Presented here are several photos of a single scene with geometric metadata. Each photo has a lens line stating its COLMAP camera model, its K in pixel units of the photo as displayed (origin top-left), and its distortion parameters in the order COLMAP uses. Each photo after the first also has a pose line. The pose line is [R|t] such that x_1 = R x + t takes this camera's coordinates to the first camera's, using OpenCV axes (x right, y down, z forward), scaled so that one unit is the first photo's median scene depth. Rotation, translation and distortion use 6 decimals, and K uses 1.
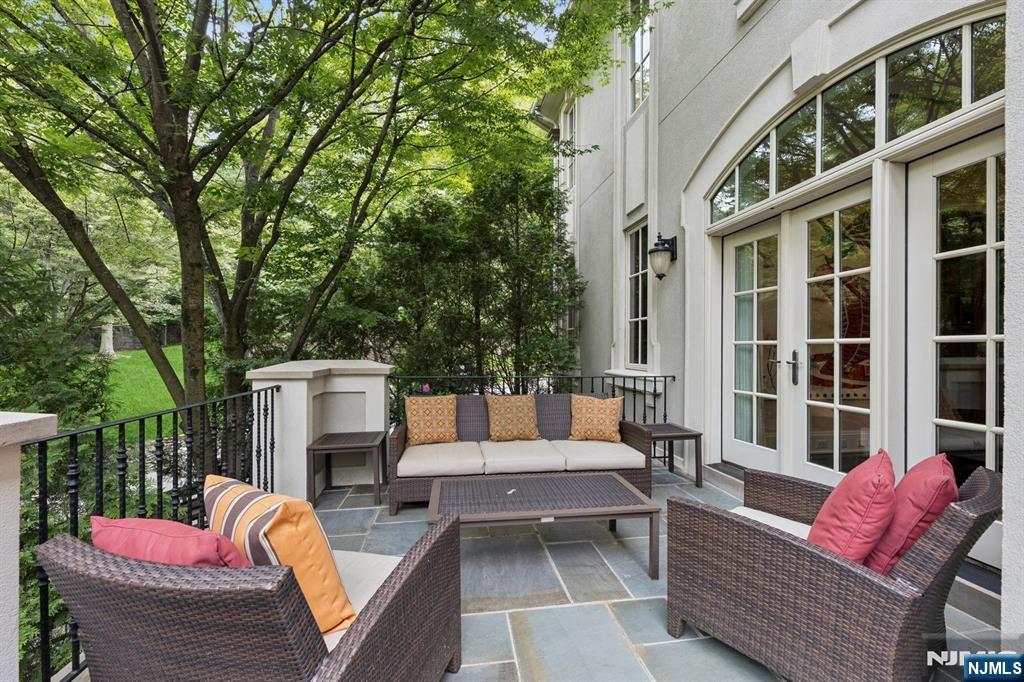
lens RADIAL K [[421.2, 0, 506.9], [0, 421.2, 344.6], [0, 0, 1]] dist [-0.001755, -0.000062]
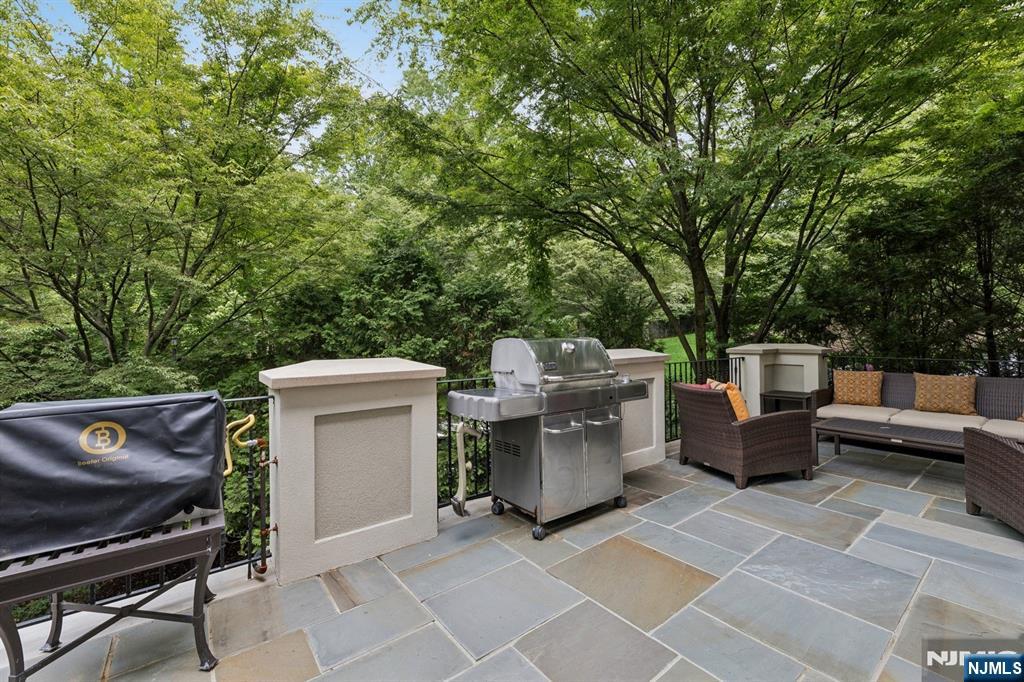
lens RADIAL K [[421.2, 0, 507.9], [0, 421.2, 336.2], [0, 0, 1]] dist [-0.001755, -0.000062]
pose [[0.485929, -0.007513, -0.873966, 0.453598], [0.015394, 0.999882, -0.000036, -0.005771], [0.873863, -0.013436, 0.485987, -0.628798]]
